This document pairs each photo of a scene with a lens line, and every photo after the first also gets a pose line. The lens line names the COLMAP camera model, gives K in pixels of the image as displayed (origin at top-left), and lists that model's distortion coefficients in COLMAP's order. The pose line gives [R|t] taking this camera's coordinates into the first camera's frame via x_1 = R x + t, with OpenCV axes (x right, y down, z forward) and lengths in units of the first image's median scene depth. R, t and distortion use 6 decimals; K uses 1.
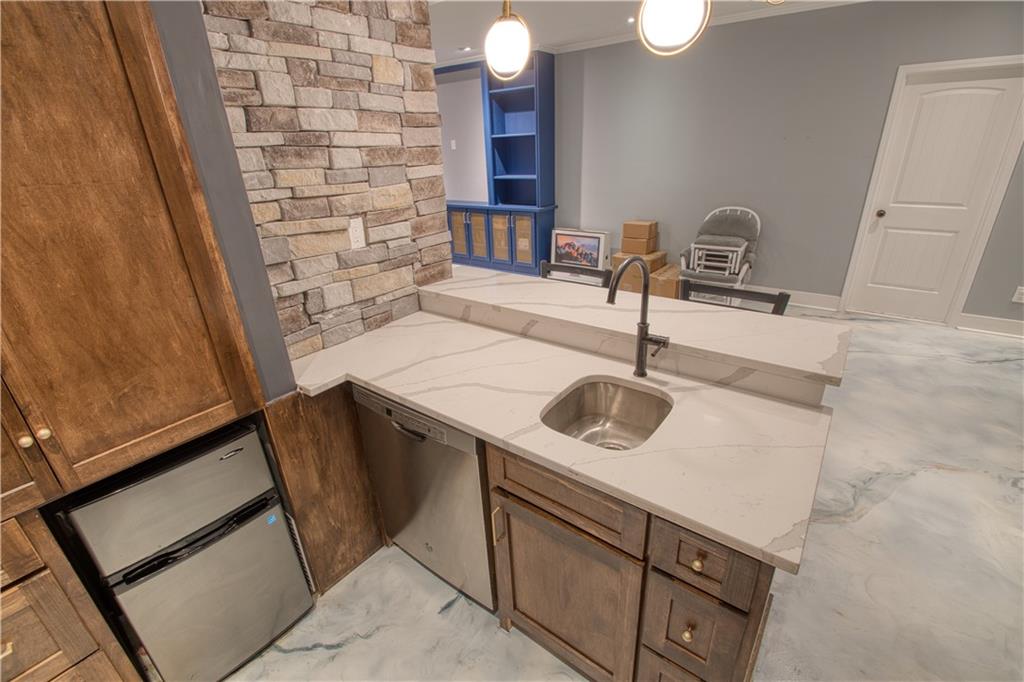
lens RADIAL K [[452.1, 0, 509.0], [0, 452.1, 343.4], [0, 0, 1]] dist [0.002183, -0.008685]
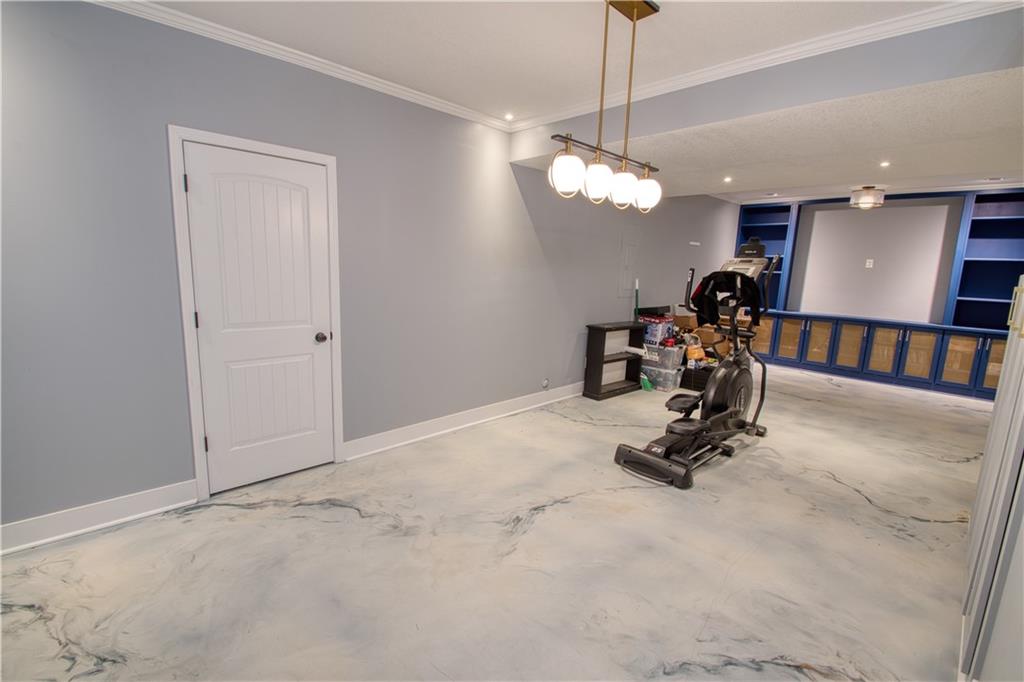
lens RADIAL K [[449.7, 0, 512.0], [0, 449.7, 341.0], [0, 0, 1]] dist [0.025941, -0.025803]
pose [[0.984960, 0.100852, -0.140293, -2.168068], [-0.132248, 0.962587, -0.236508, 0.192930], [0.111192, 0.251504, 0.961448, -0.018710]]
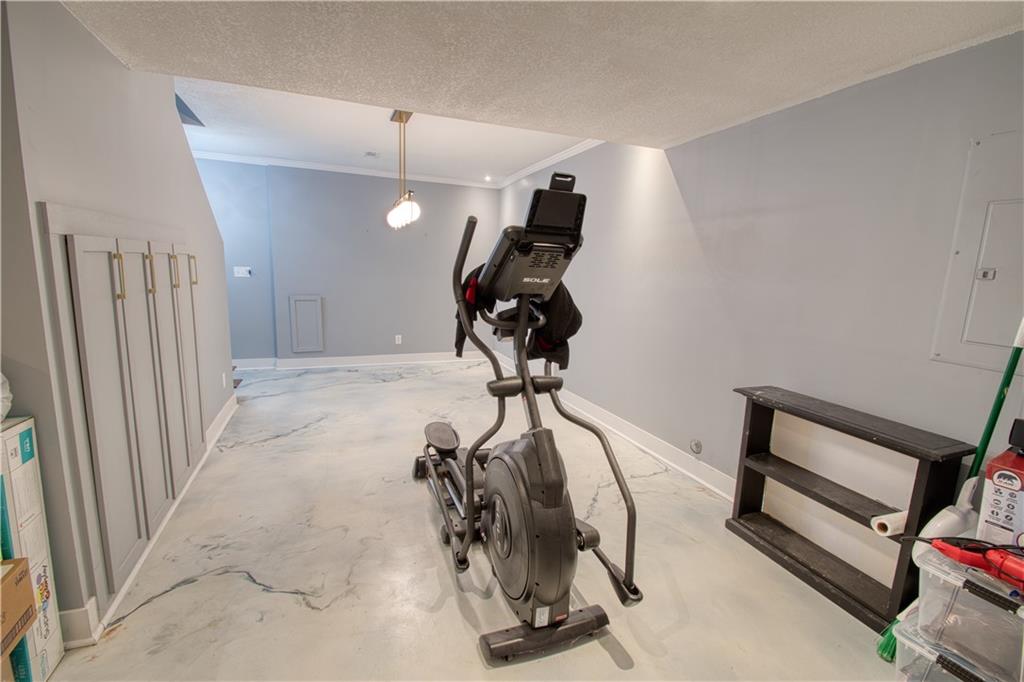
lens RADIAL K [[452.1, 0, 509.0], [0, 452.1, 343.4], [0, 0, 1]] dist [0.002183, -0.008685]
pose [[-0.520833, 0.162560, -0.838037, -0.885543], [-0.358966, 0.848983, 0.387778, -0.729963], [0.774517, 0.502795, -0.383825, 1.967231]]
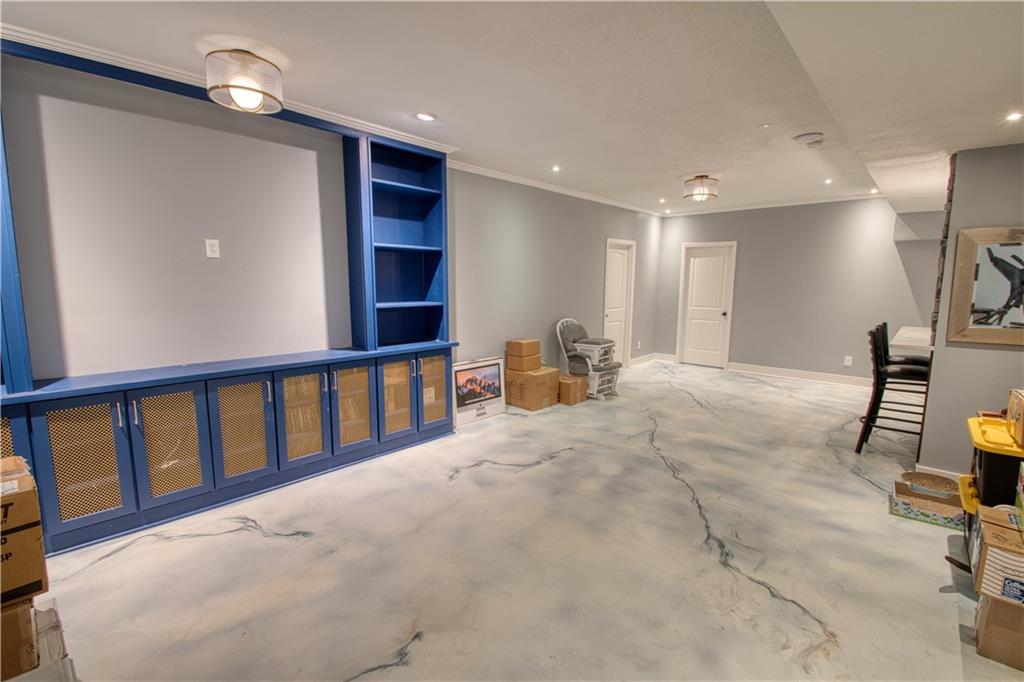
lens RADIAL K [[449.7, 0, 512.0], [0, 449.7, 341.0], [0, 0, 1]] dist [0.025941, -0.025803]
pose [[0.097900, -0.090197, 0.991100, -1.647929], [0.390124, 0.919654, 0.045159, -0.733396], [-0.915543, 0.382231, 0.125222, 2.025234]]
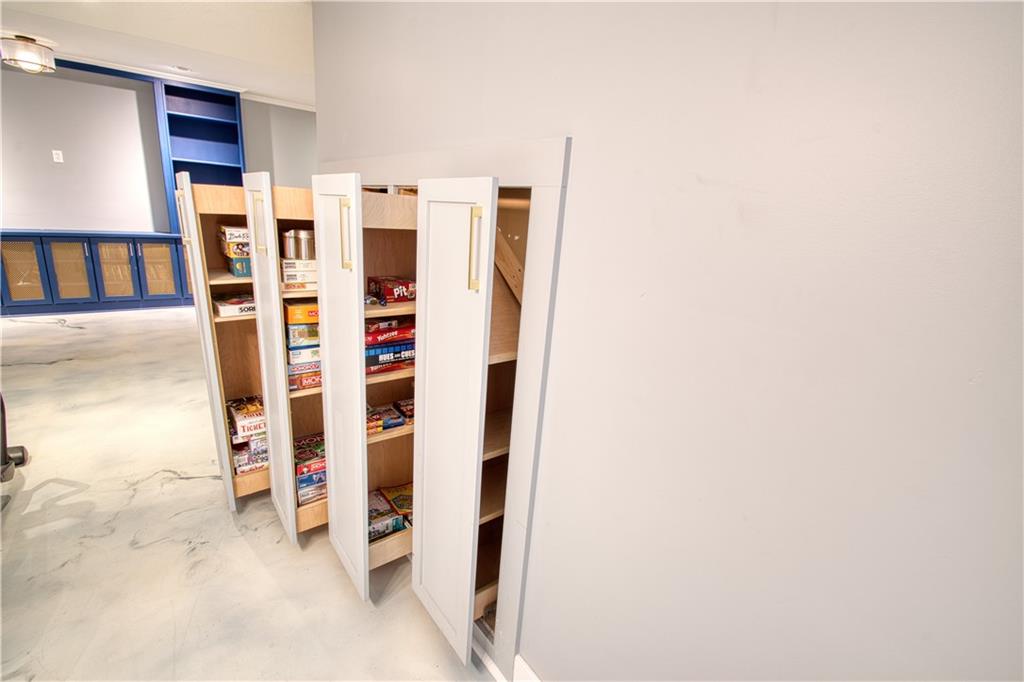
lens RADIAL K [[452.1, 0, 509.0], [0, 452.1, 343.4], [0, 0, 1]] dist [0.002183, -0.008685]
pose [[0.251485, -0.209961, 0.944813, -2.025841], [0.309102, 0.942488, 0.127169, -0.042389], [-0.917176, 0.260062, 0.301921, 0.521905]]
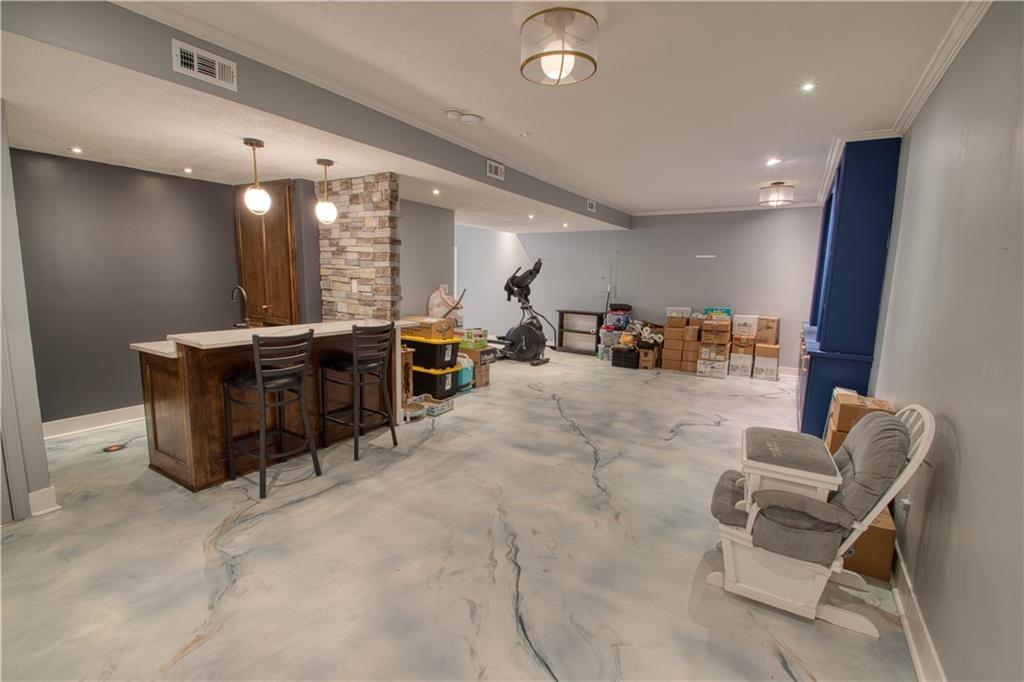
lens RADIAL K [[452.1, 0, 509.0], [0, 452.1, 343.4], [0, 0, 1]] dist [0.002183, -0.008685]
pose [[0.090003, 0.188637, -0.977914, 1.693495], [-0.425323, 0.895138, 0.133525, -0.508315], [0.900555, 0.403911, 0.160797, 1.175037]]
